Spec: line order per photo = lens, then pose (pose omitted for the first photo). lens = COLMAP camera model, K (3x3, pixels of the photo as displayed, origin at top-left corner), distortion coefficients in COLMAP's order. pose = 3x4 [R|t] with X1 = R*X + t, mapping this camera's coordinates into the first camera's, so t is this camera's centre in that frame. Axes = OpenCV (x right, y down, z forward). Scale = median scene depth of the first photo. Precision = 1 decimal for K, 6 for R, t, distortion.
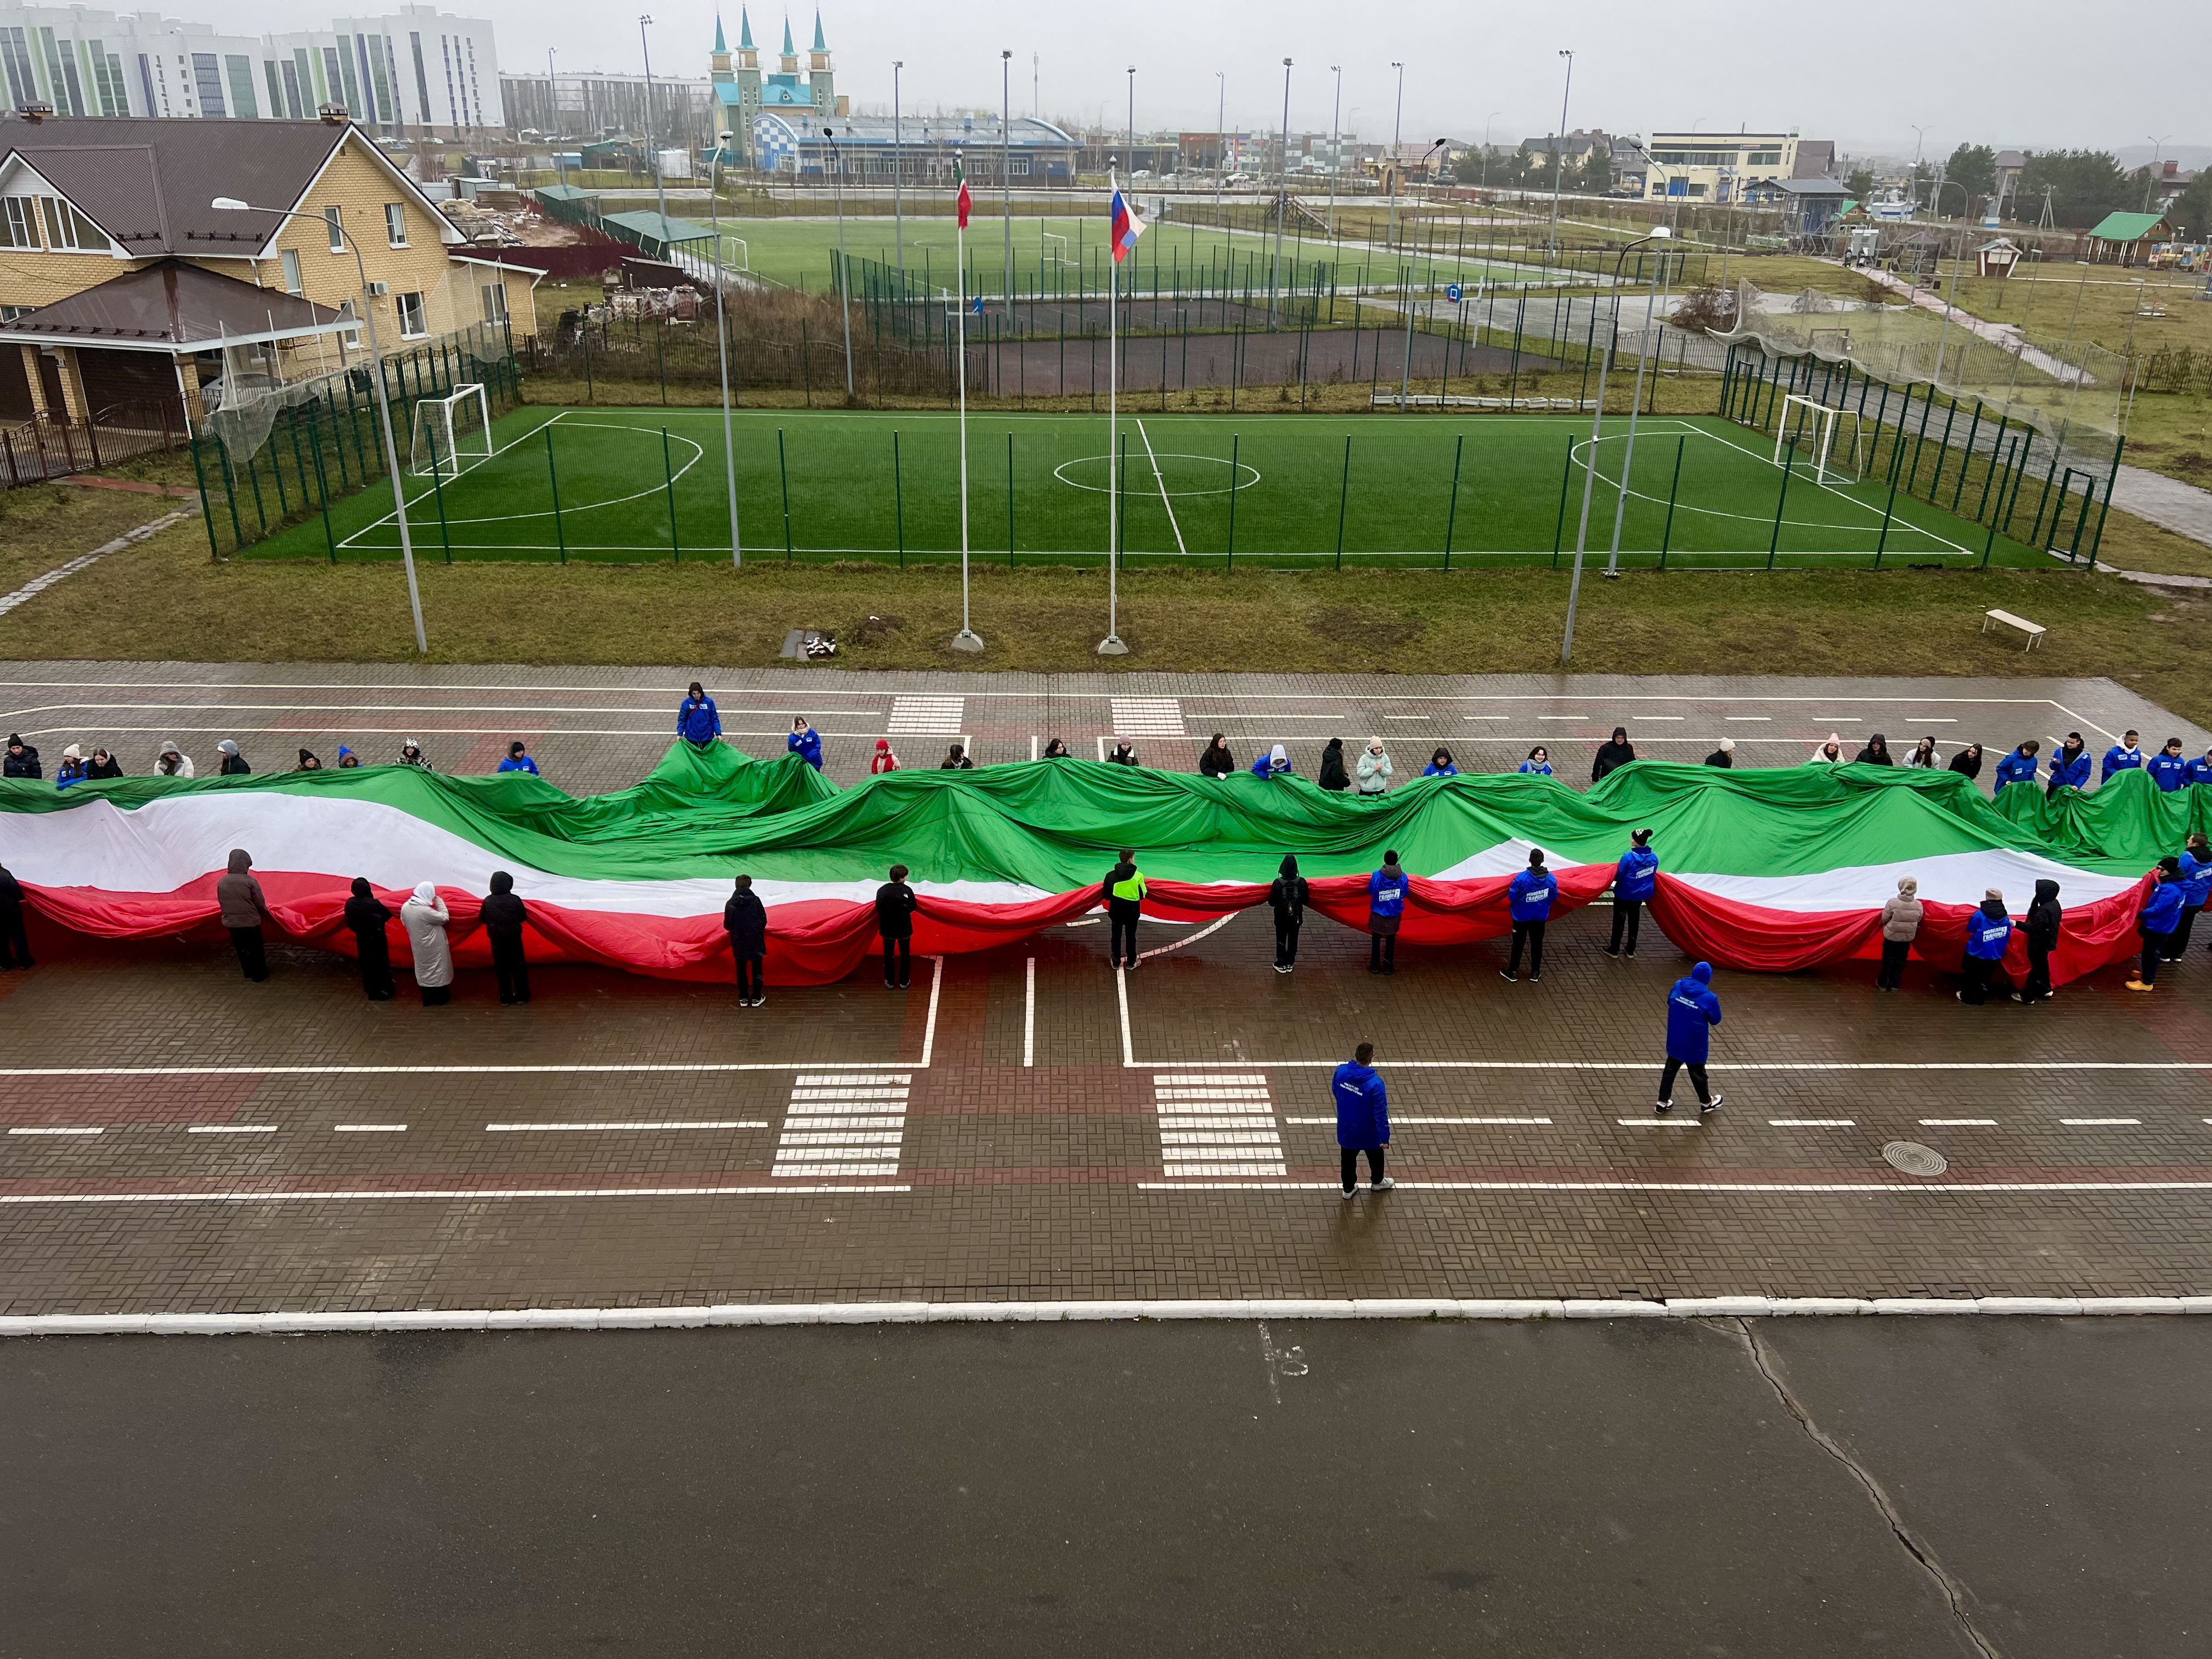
lens RADIAL K [[1612.6, 0, 1103.8], [0, 1612.6, 830.7], [0, 0, 1]] dist [0.010159, -0.013474]
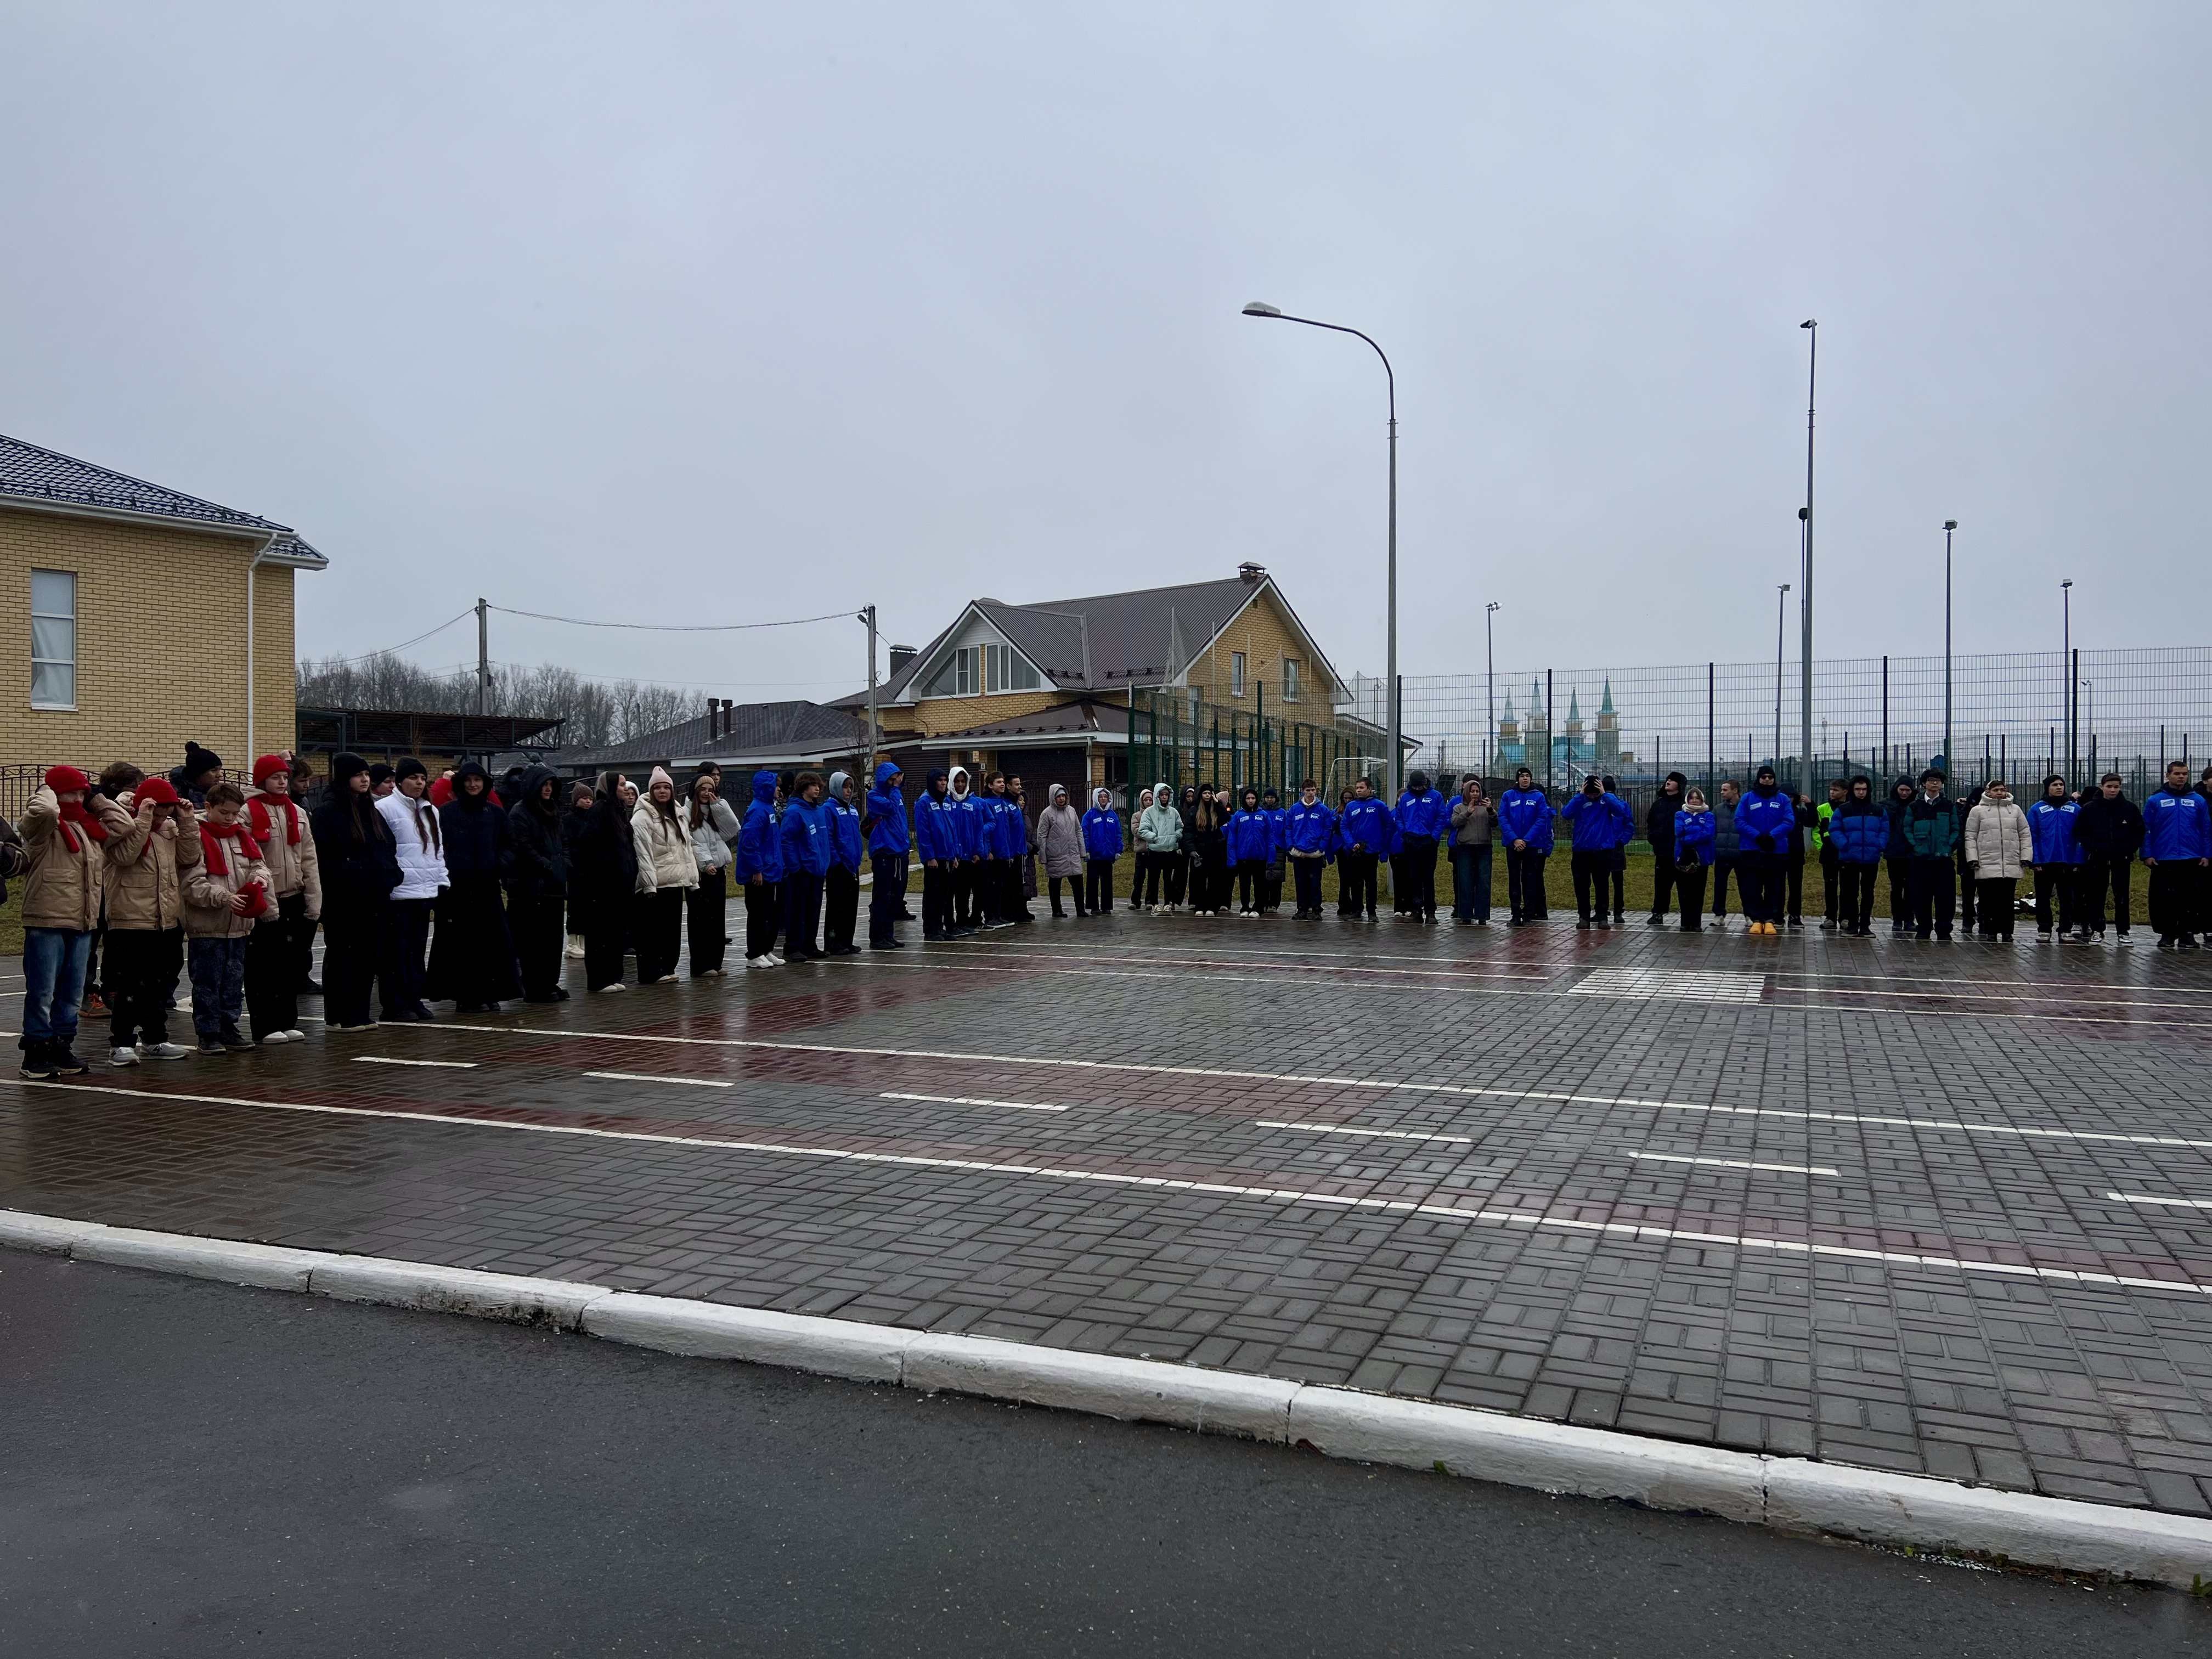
lens RADIAL K [[1612.6, 0, 1101.0], [0, 1612.6, 835.6], [0, 0, 1]] dist [0.010159, -0.013474]
pose [[0.902848, -0.013978, -0.429733, -0.138508], [-0.156211, 0.920511, -0.358131, 0.087182], [0.400580, 0.390467, 0.828898, 0.201372]]
